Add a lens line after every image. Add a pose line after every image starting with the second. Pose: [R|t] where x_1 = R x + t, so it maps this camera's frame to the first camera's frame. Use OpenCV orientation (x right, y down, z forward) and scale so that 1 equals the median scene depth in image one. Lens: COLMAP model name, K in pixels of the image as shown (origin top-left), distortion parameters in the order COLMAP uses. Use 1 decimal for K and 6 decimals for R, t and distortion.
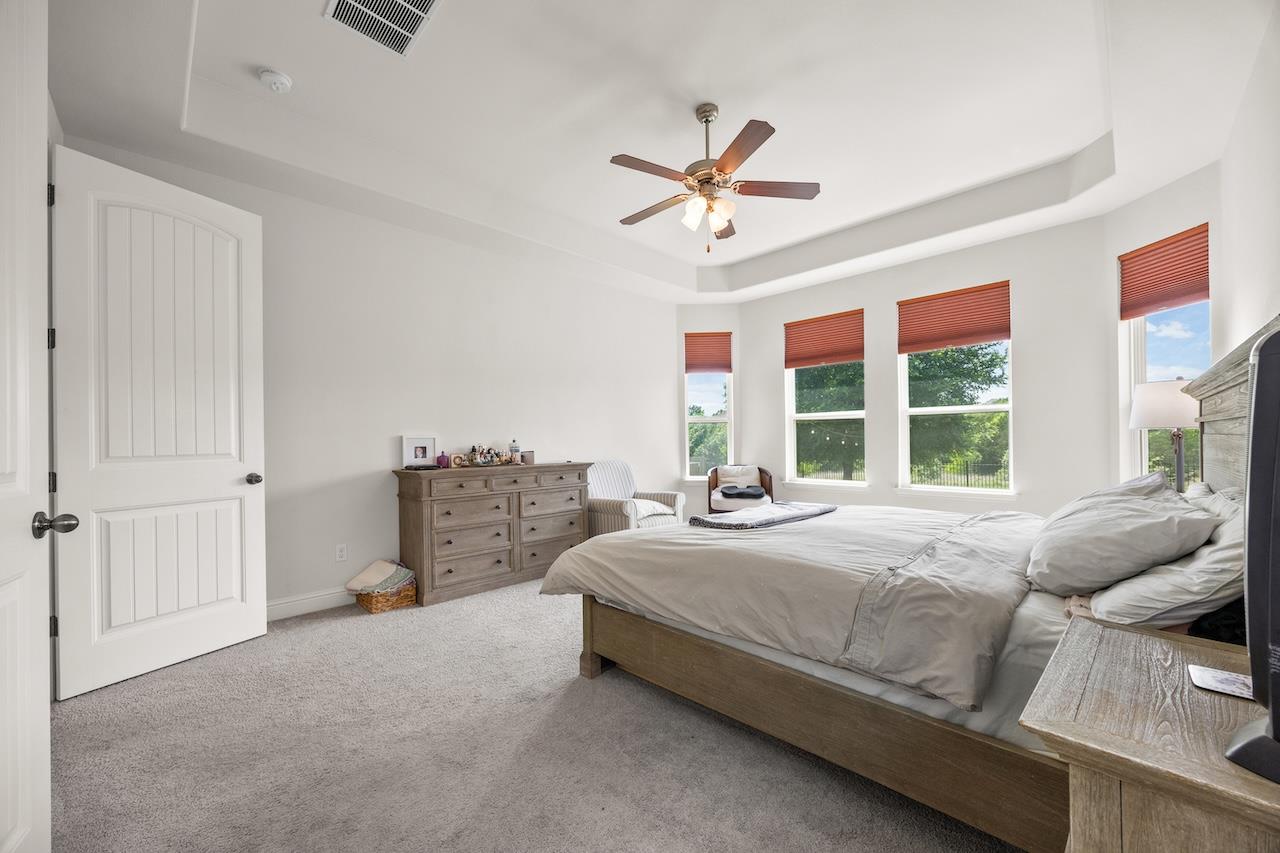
lens RADIAL K [[493.6, 0, 642.1], [0, 493.6, 439.2], [0, 0, 1]] dist [0.000369, 0.000120]
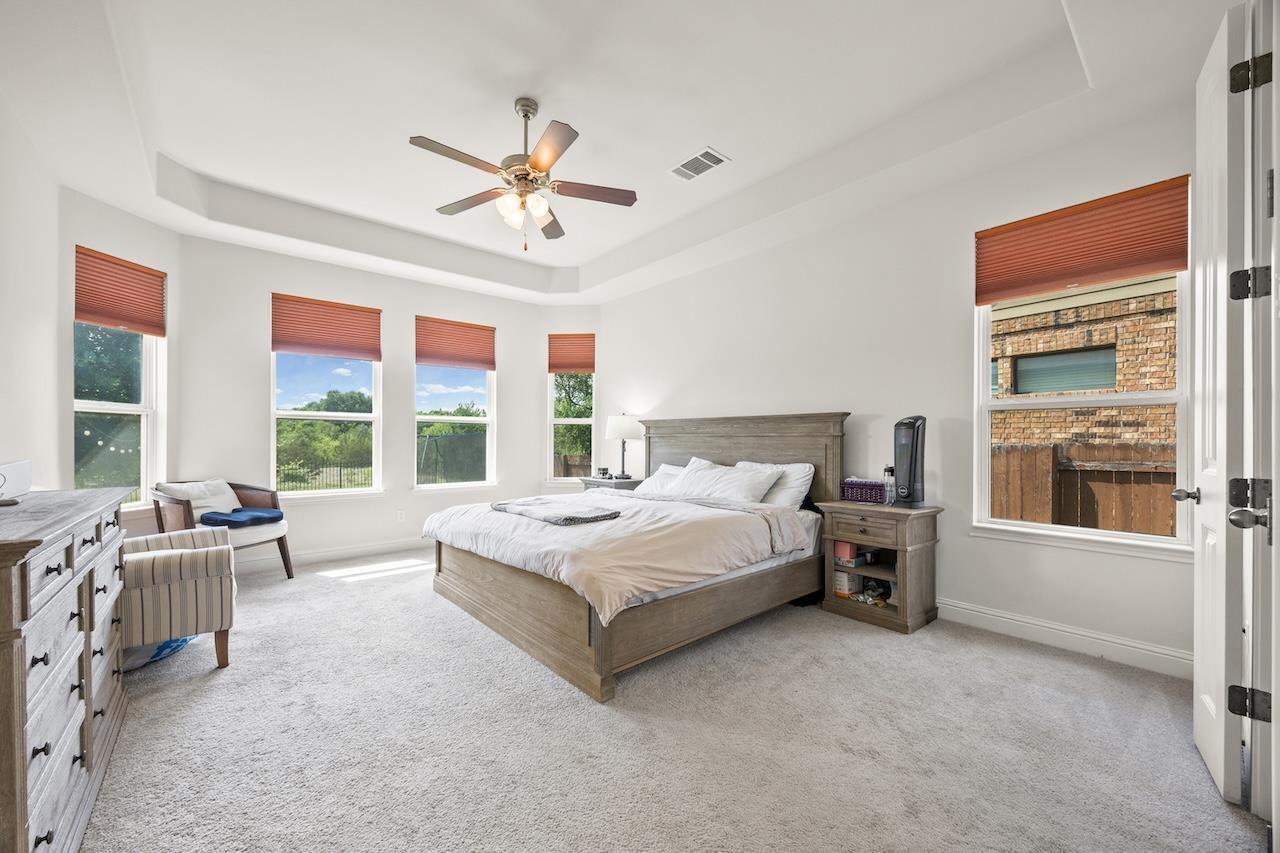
lens RADIAL K [[493.6, 0, 642.1], [0, 493.6, 439.2], [0, 0, 1]] dist [0.000369, 0.000120]
pose [[0.079193, 0.008285, 0.996825, -0.817624], [0.000270, 0.999965, -0.008333, 0.004240], [-0.996859, 0.000930, 0.079188, 0.692181]]
